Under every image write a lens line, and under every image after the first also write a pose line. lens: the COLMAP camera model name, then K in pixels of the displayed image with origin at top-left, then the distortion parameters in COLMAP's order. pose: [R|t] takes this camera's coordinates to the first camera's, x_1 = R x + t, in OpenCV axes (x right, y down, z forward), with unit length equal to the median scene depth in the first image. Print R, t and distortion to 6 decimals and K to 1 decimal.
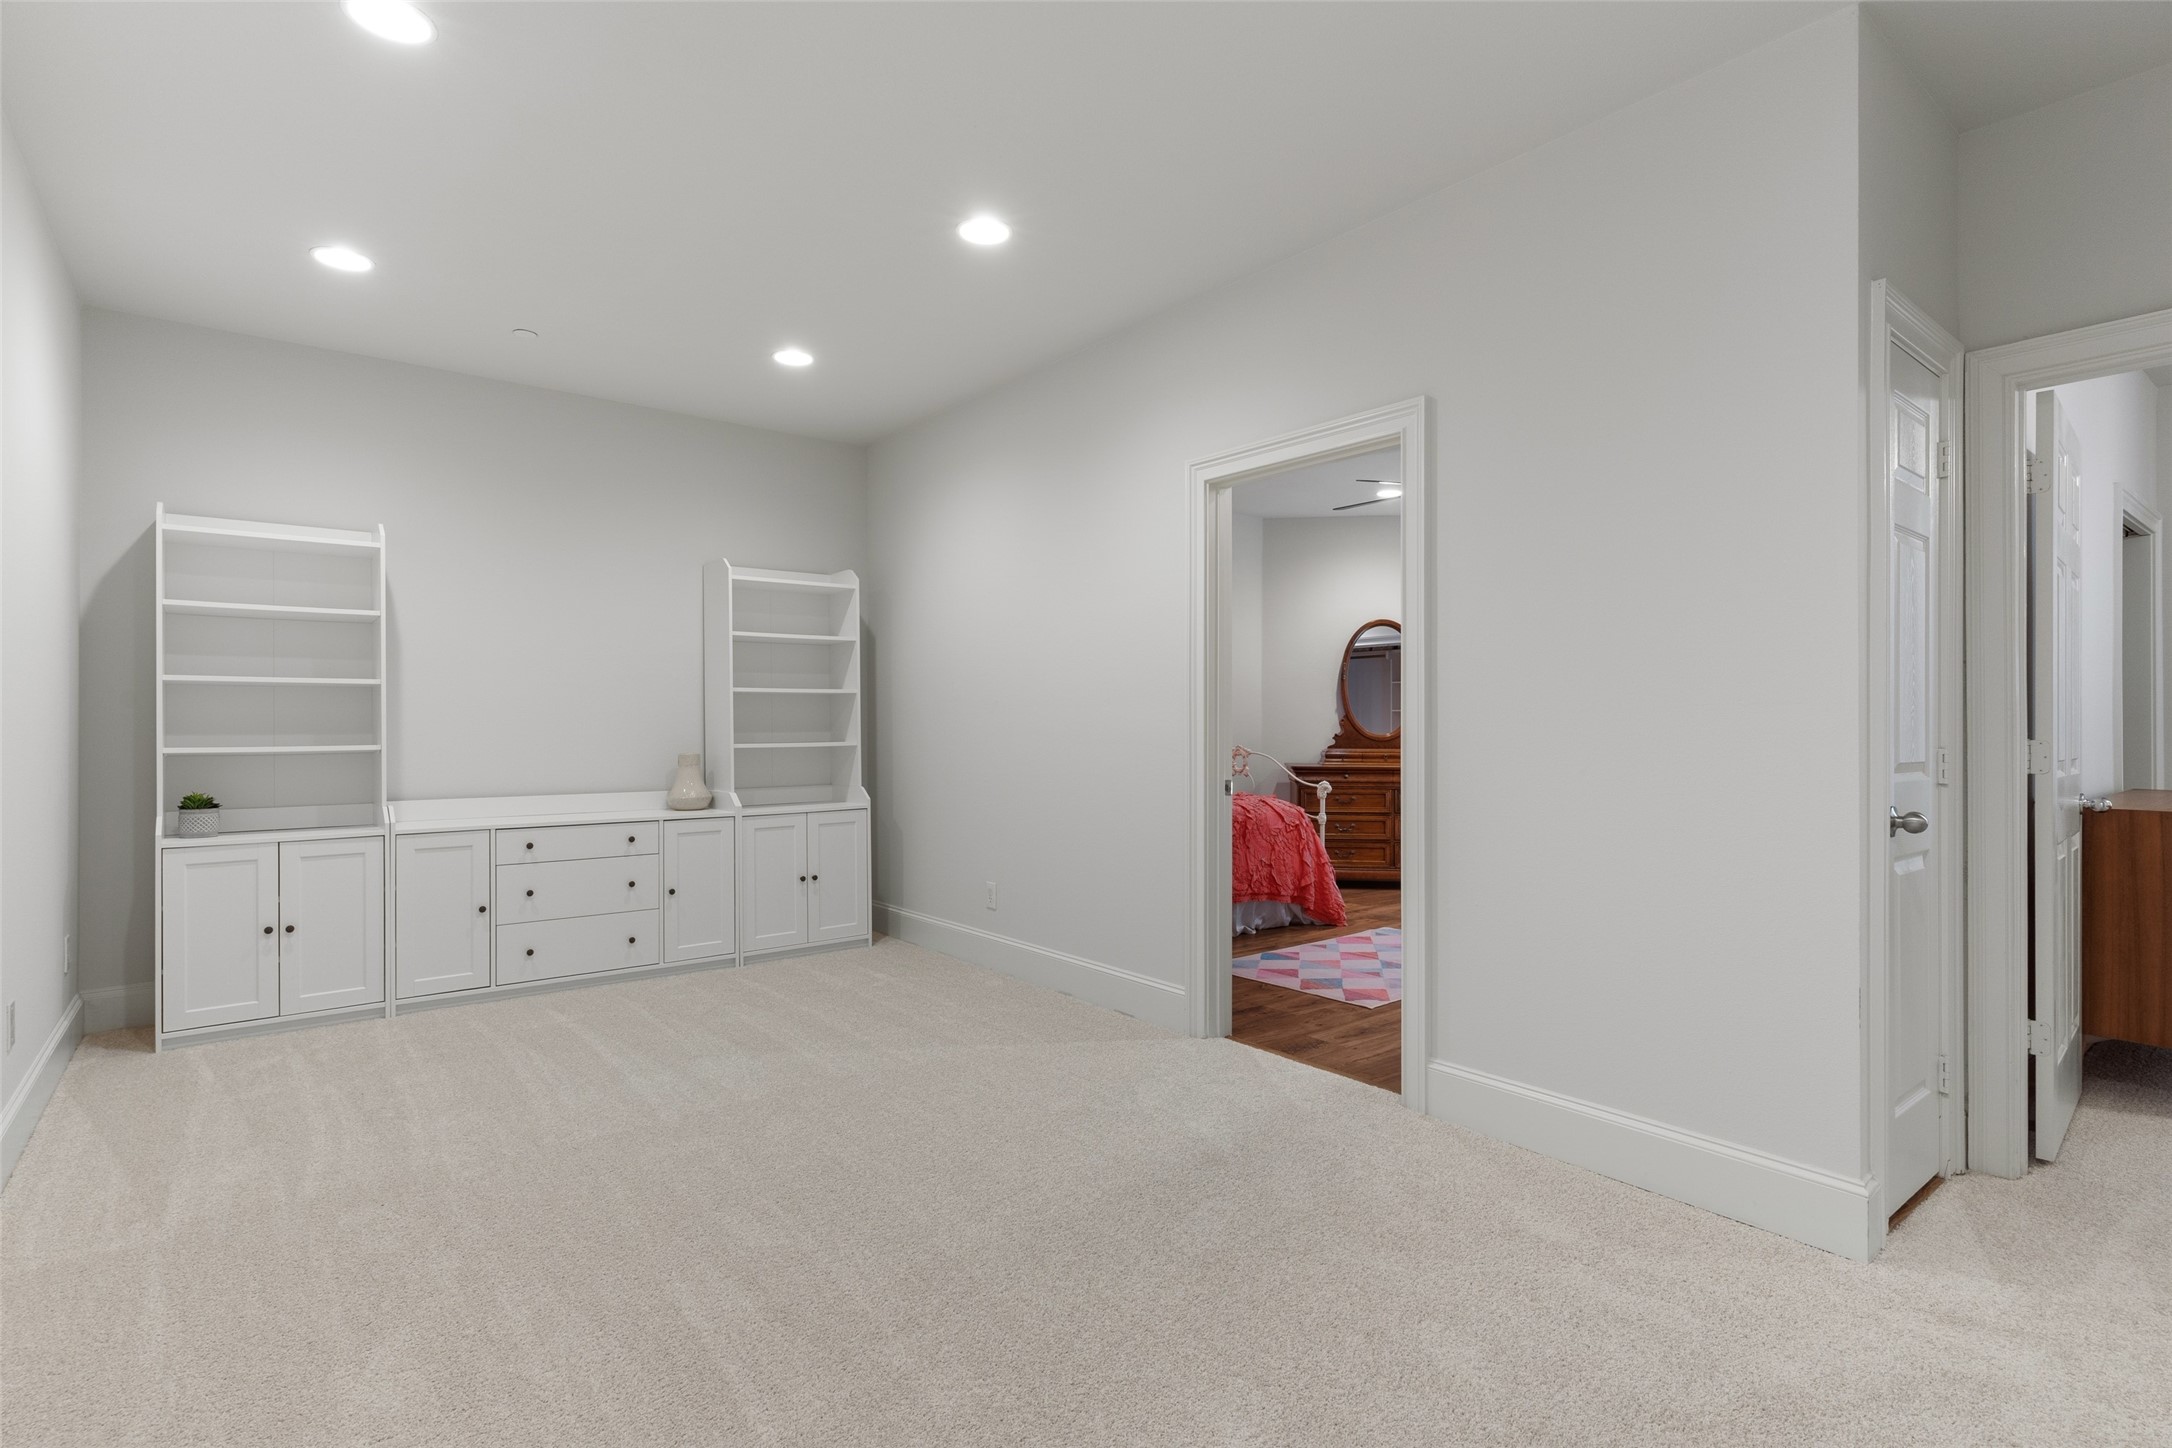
lens RADIAL K [[1037.0, 0, 1070.4], [0, 1037.0, 722.3], [0, 0, 1]] dist [0.000752, 0.000050]
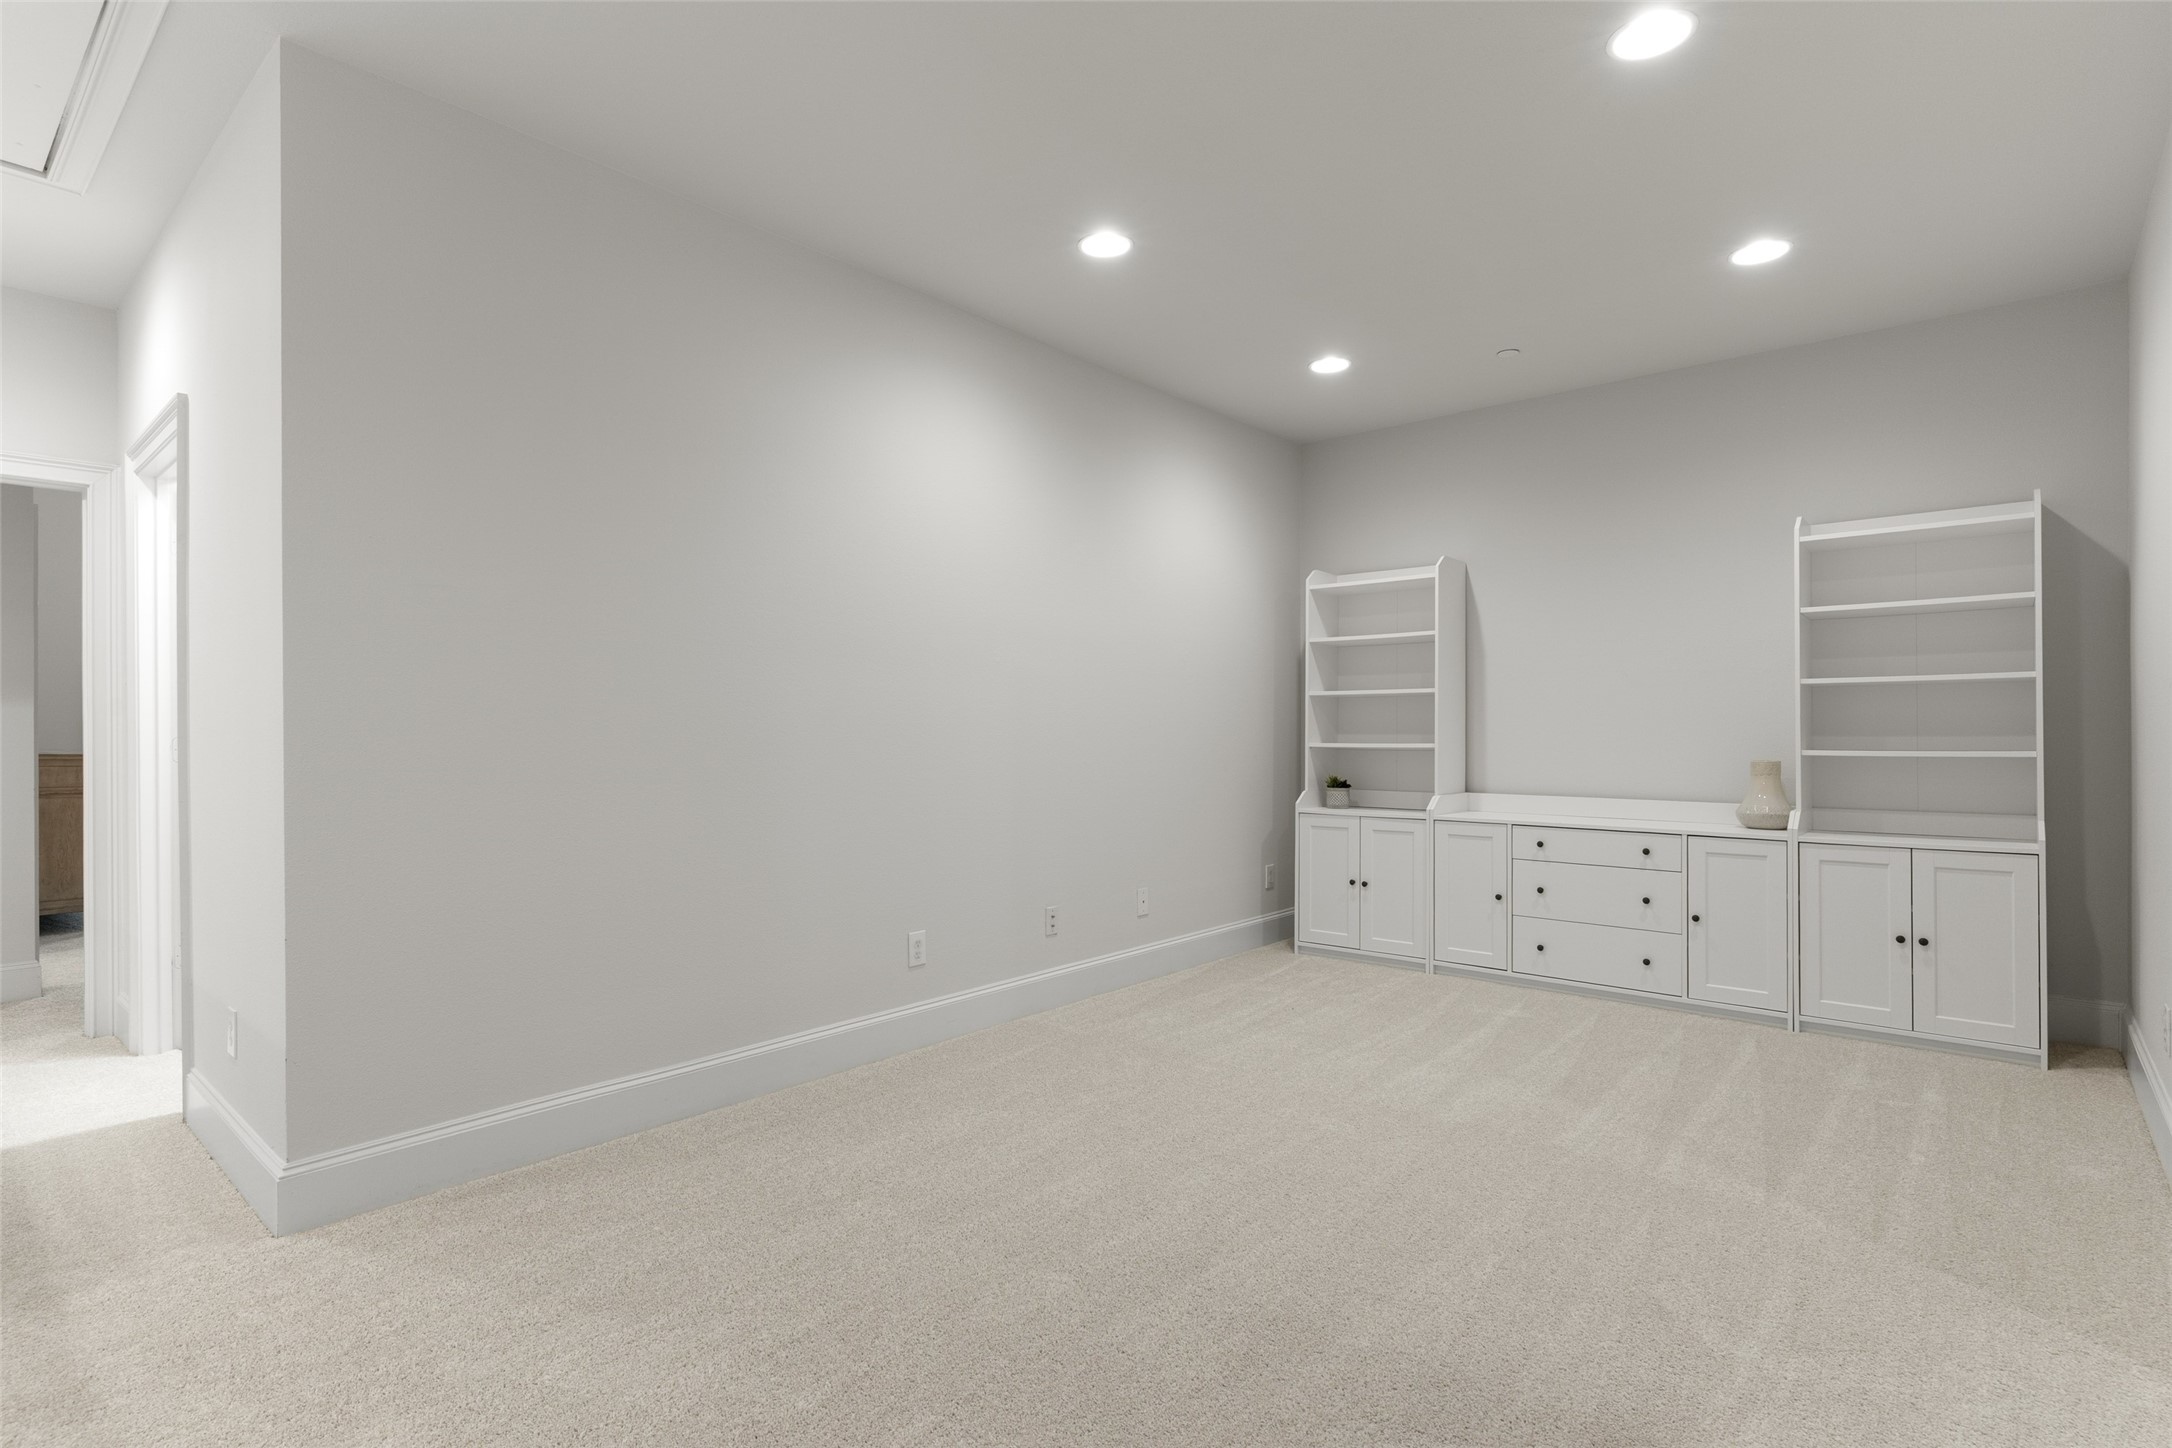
lens RADIAL K [[1080.3, 0, 1086.0], [0, 1080.3, 724.0], [0, 0, 1]] dist [0.028367, -0.000027]
pose [[0.196155, -0.002728, -0.980569, 0.417272], [0.004129, 0.999990, -0.001956, 0.000536], [0.980564, -0.003666, 0.196165, 0.326362]]
